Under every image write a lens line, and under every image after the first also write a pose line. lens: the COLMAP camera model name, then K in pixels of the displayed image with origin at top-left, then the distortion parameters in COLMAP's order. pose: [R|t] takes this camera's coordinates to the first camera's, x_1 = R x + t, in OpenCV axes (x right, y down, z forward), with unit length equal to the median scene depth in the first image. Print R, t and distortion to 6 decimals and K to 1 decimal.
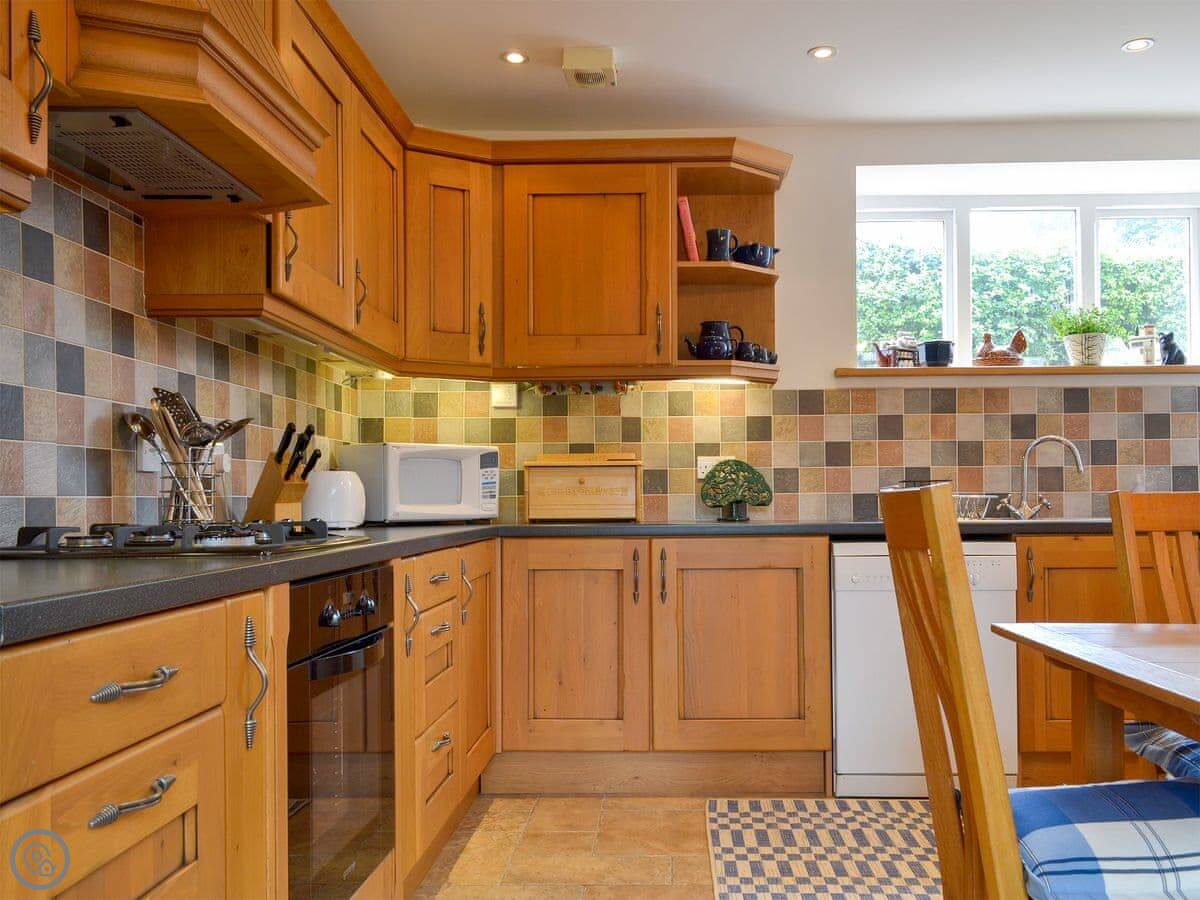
lens RADIAL K [[1077.1, 0, 602.5], [0, 1077.1, 491.2], [0, 0, 1]] dist [-0.002794, 0.007875]
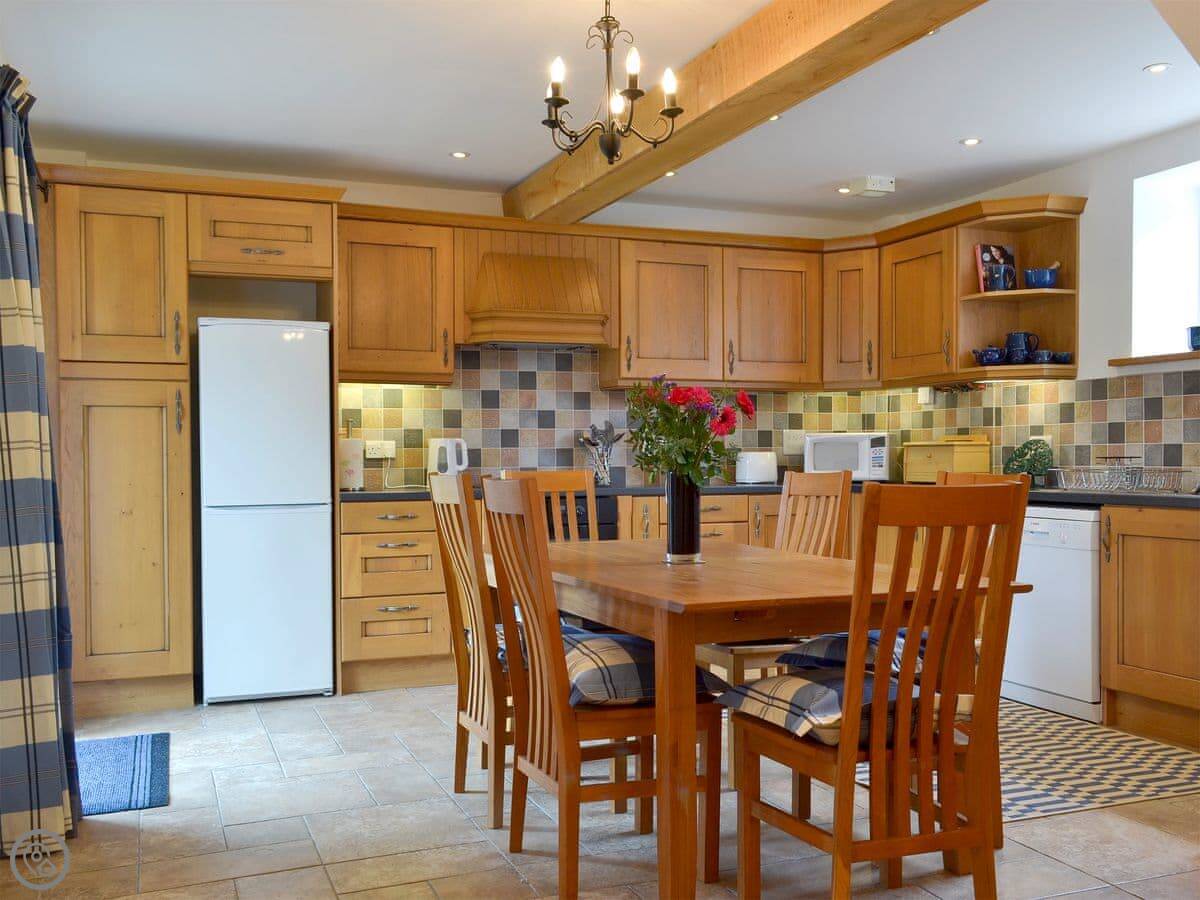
lens RADIAL K [[1077.1, 0, 602.5], [0, 1077.1, 491.2], [0, 0, 1]] dist [-0.002794, 0.007875]
pose [[0.418618, 0.033875, -0.907530, 1.053764], [0.008319, 0.999119, 0.041131, -0.023998], [0.908124, -0.024768, 0.417968, 0.003488]]
